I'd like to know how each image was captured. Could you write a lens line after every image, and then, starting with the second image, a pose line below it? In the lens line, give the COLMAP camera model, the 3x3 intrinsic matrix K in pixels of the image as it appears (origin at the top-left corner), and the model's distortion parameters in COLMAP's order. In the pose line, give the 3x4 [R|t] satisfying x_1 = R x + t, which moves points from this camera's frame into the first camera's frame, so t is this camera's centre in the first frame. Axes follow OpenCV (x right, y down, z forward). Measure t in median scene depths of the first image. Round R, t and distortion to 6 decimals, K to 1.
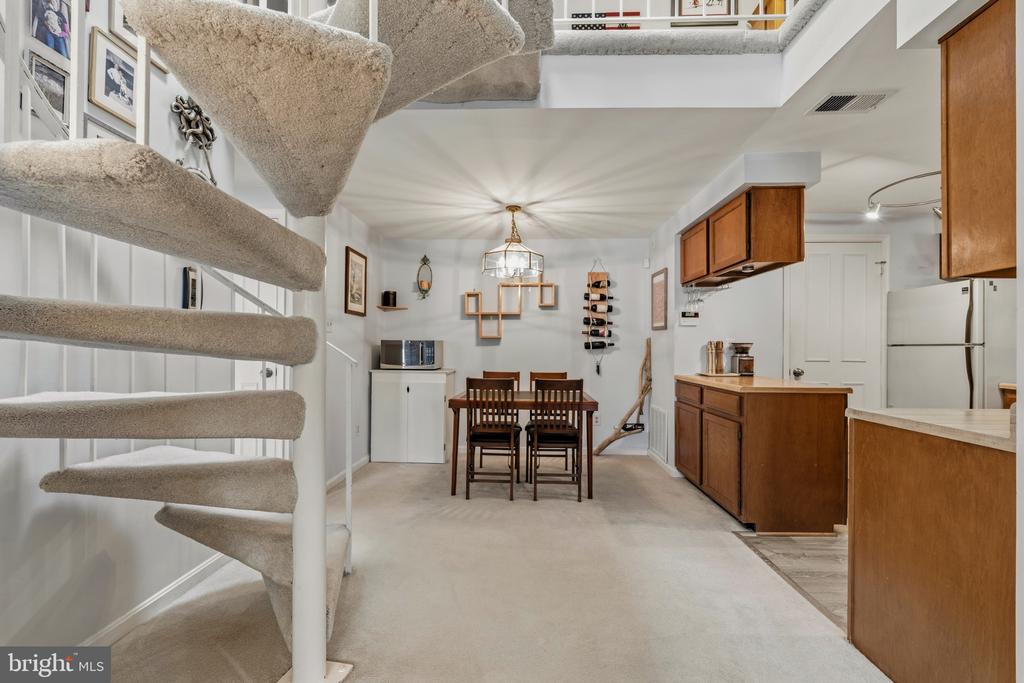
lens RADIAL K [[455.1, 0, 507.9], [0, 455.1, 343.4], [0, 0, 1]] dist [-0.003108, 0.000498]
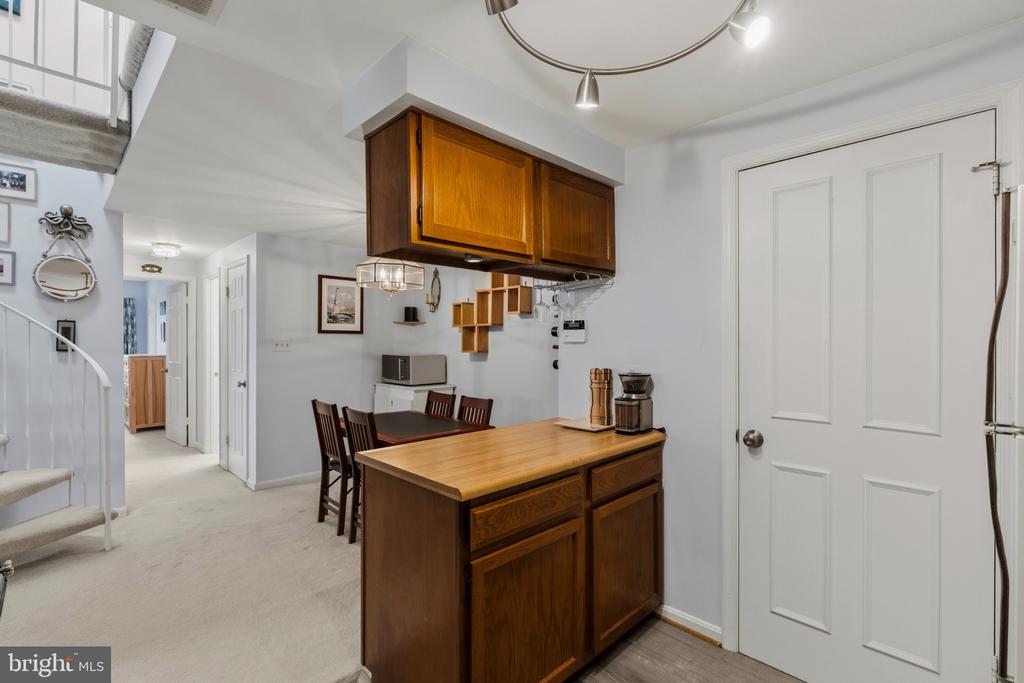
lens RADIAL K [[455.1, 0, 515.1], [0, 455.1, 346.3], [0, 0, 1]] dist [-0.003108, 0.000498]
pose [[0.749149, -0.001171, -0.662400, 0.742287], [0.007993, 0.999942, 0.007272, -0.036830], [0.662353, -0.010743, 0.749115, 0.453012]]
